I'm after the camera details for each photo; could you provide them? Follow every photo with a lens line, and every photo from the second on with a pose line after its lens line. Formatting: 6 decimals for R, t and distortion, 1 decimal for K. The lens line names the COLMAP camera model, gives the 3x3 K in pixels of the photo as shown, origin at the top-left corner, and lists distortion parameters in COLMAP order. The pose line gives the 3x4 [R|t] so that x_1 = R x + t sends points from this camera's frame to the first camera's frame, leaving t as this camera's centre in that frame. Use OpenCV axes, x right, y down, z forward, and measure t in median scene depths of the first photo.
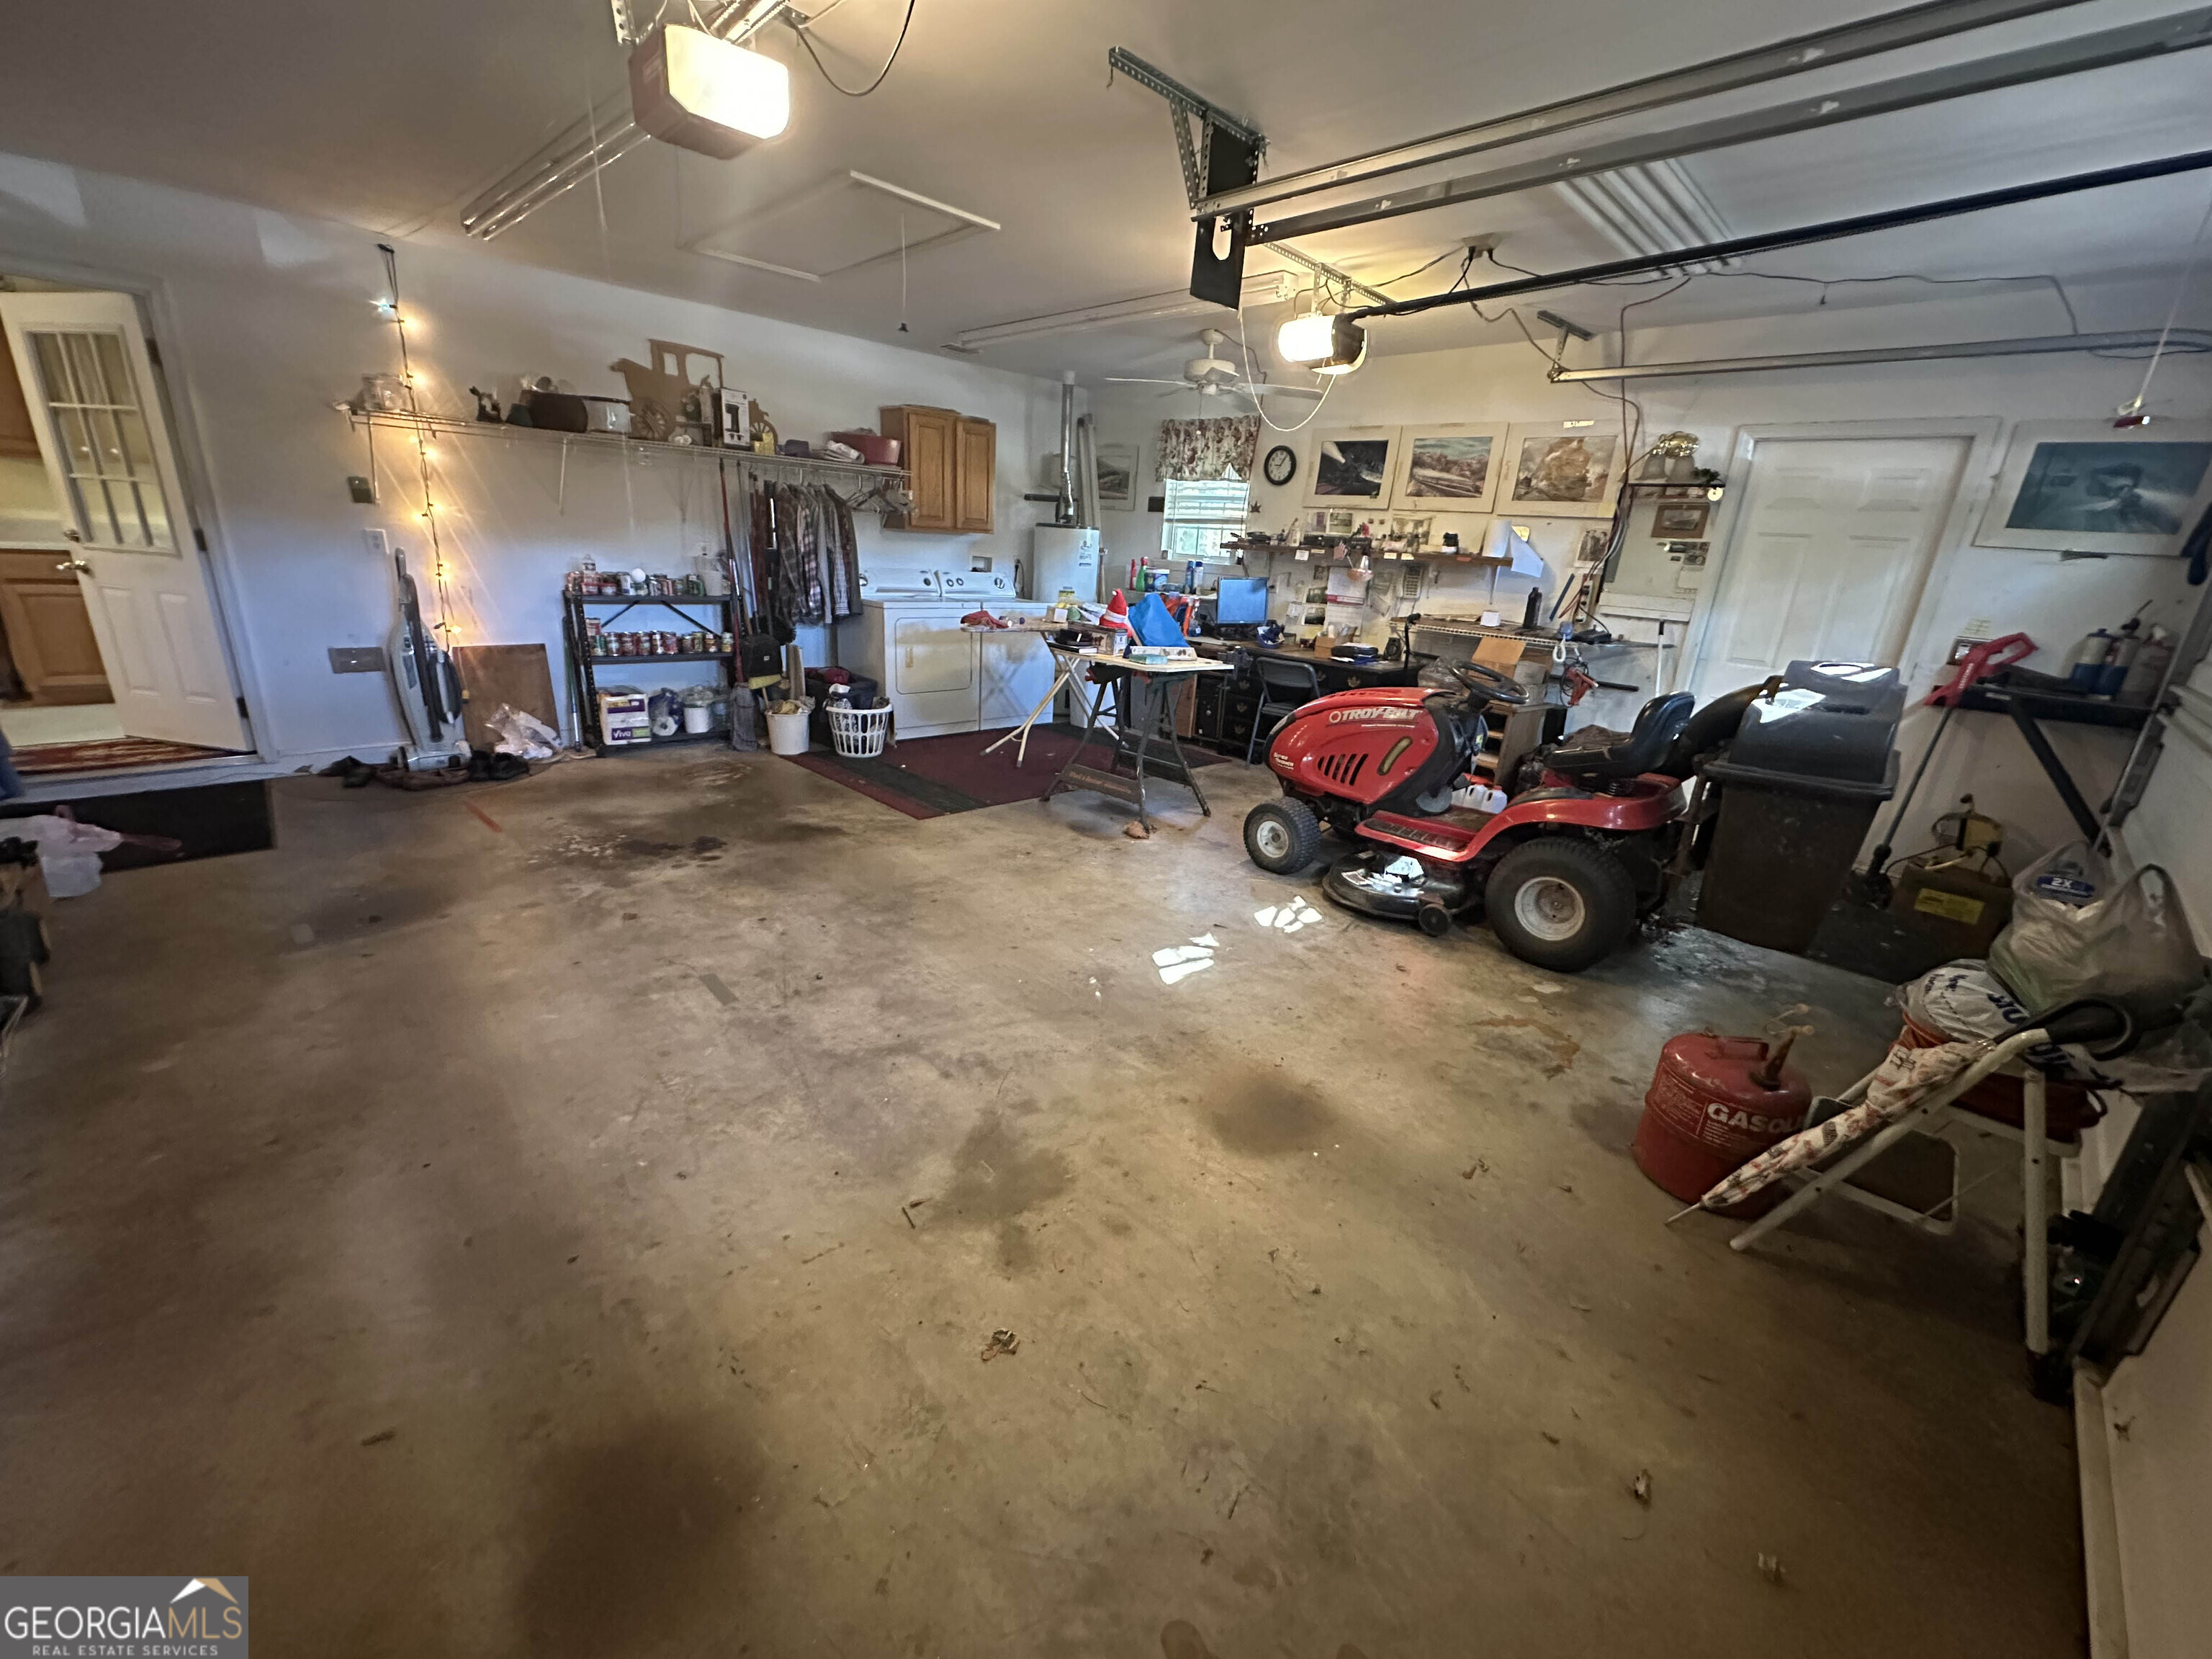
lens RADIAL K [[881.3, 0, 1109.2], [0, 881.3, 838.1], [0, 0, 1]] dist [-0.007523, 0.002289]
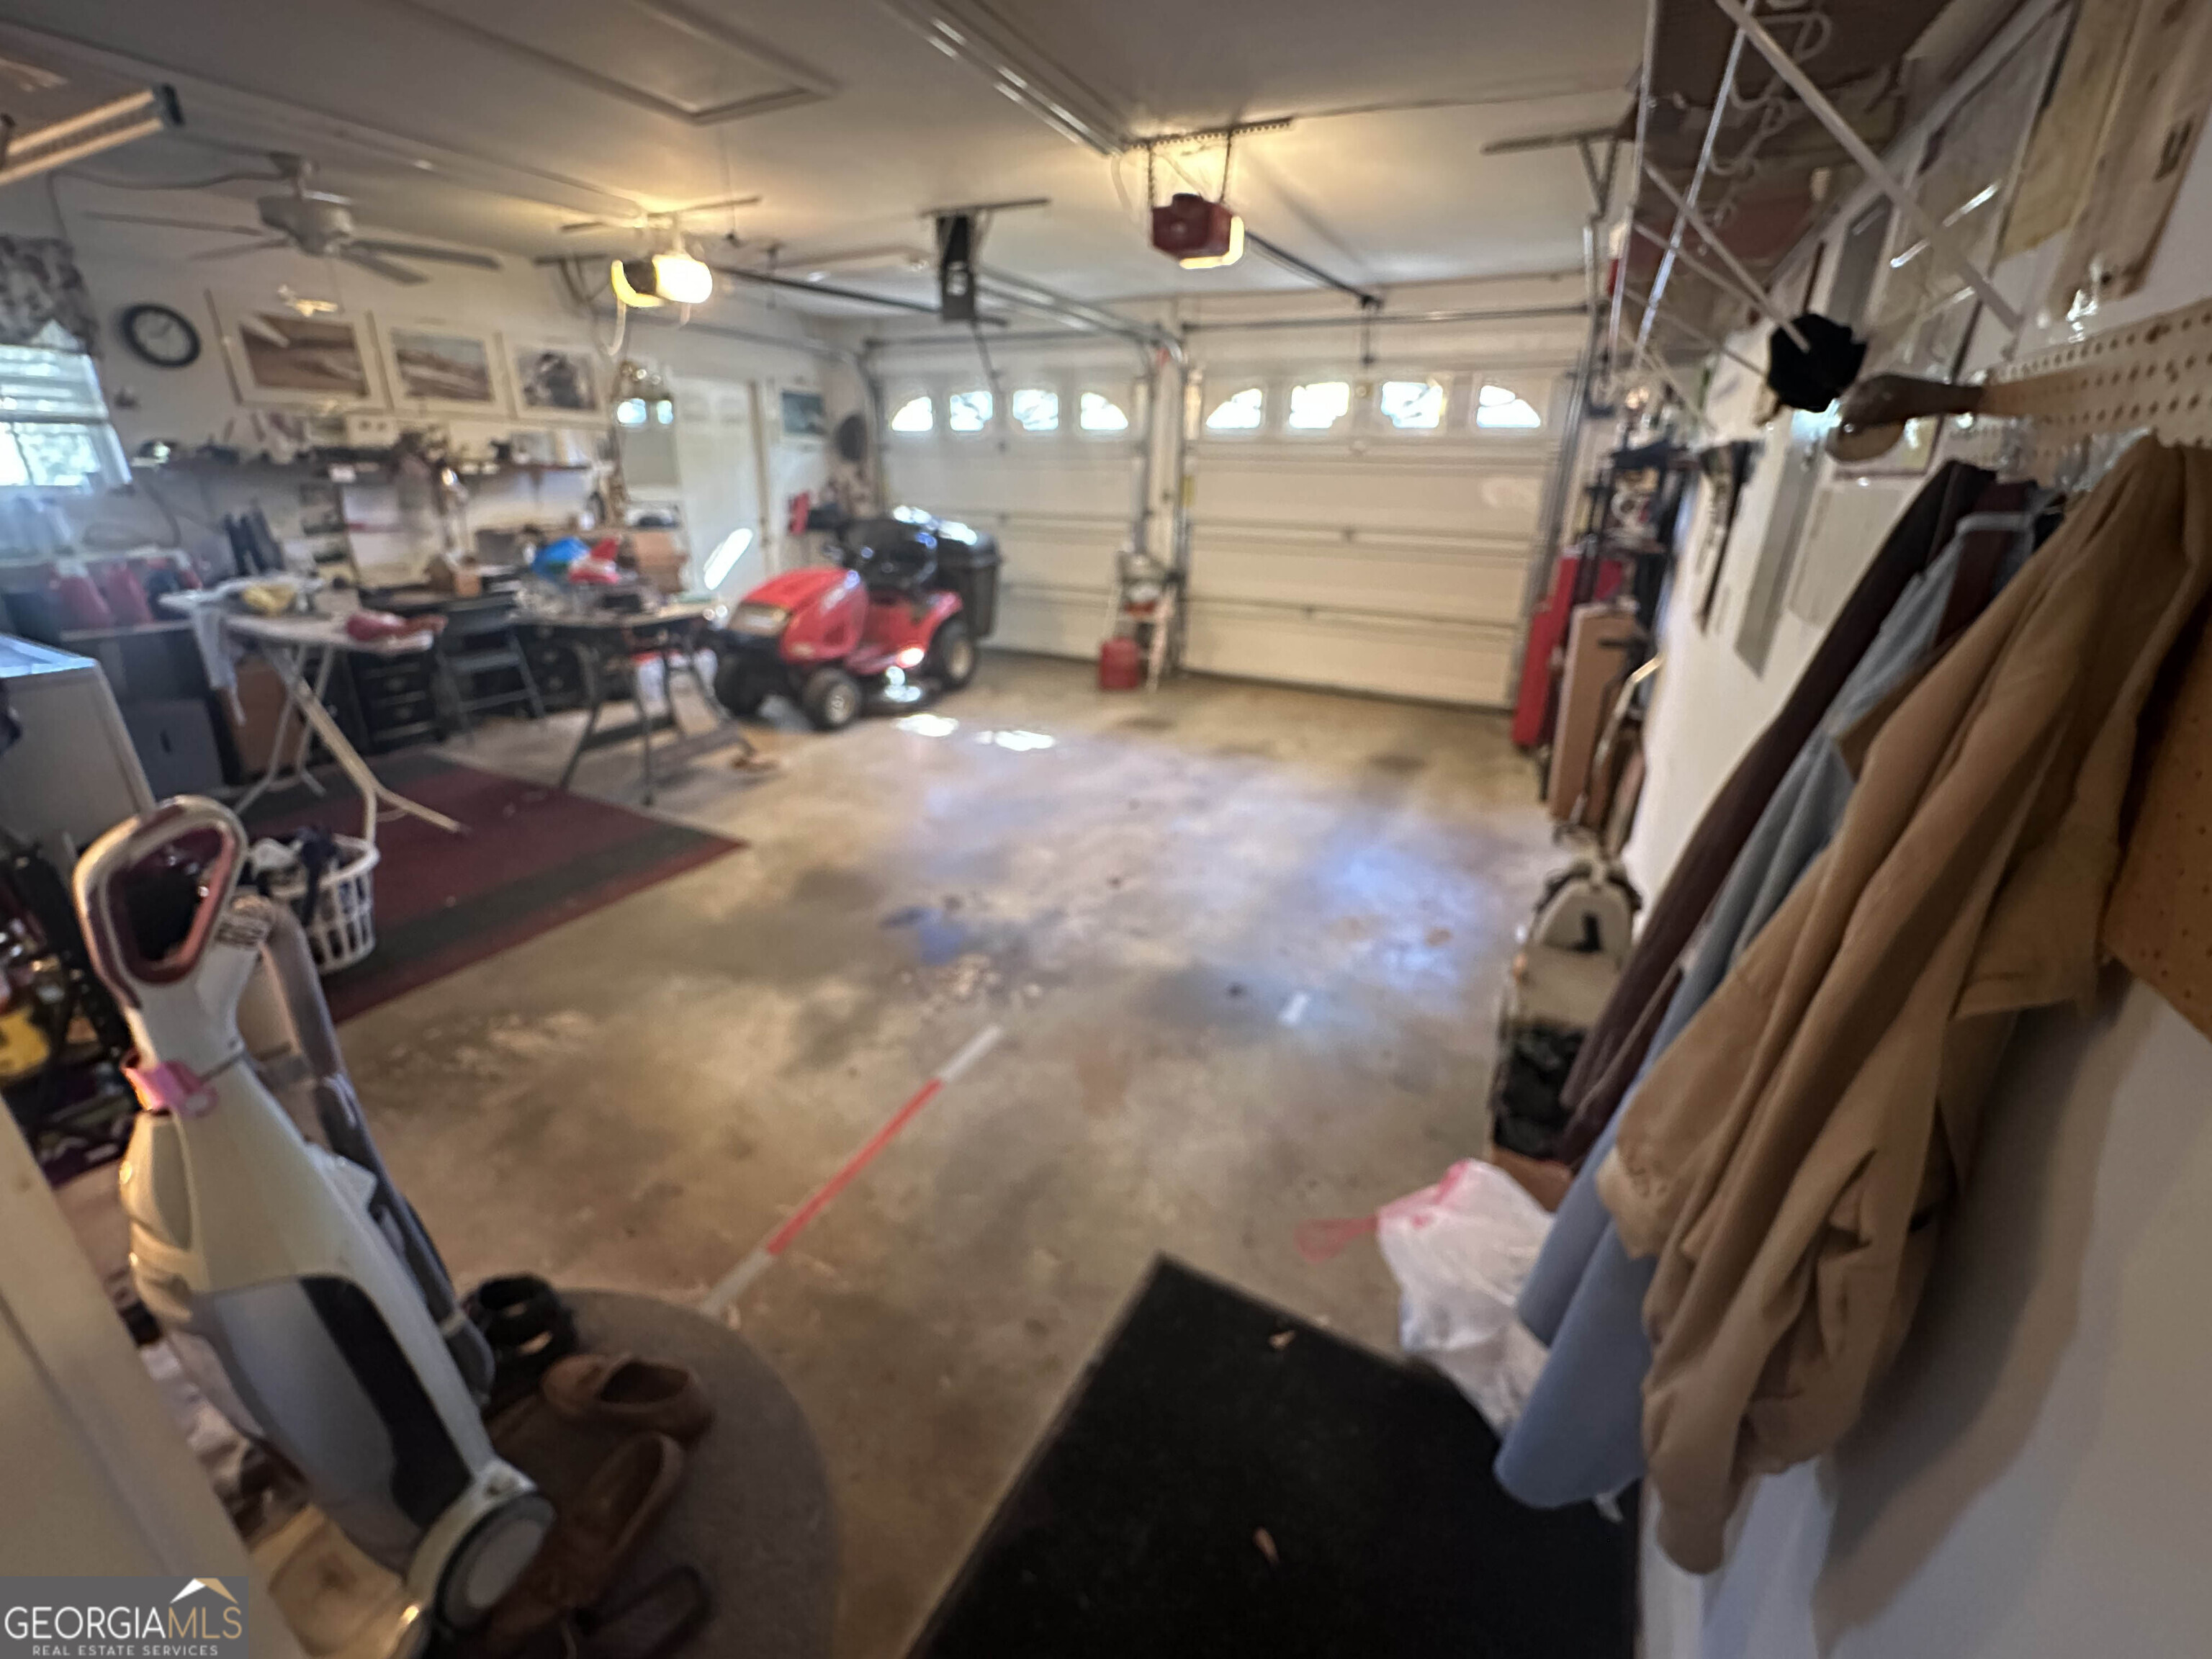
lens RADIAL K [[881.3, 0, 1105.8], [0, 881.3, 823.0], [0, 0, 1]] dist [-0.007523, 0.002289]
pose [[-0.306269, -0.417851, 0.855337, -1.109579], [0.267792, 0.824412, 0.498631, -0.392615], [-0.913503, 0.381767, -0.140595, 0.883867]]
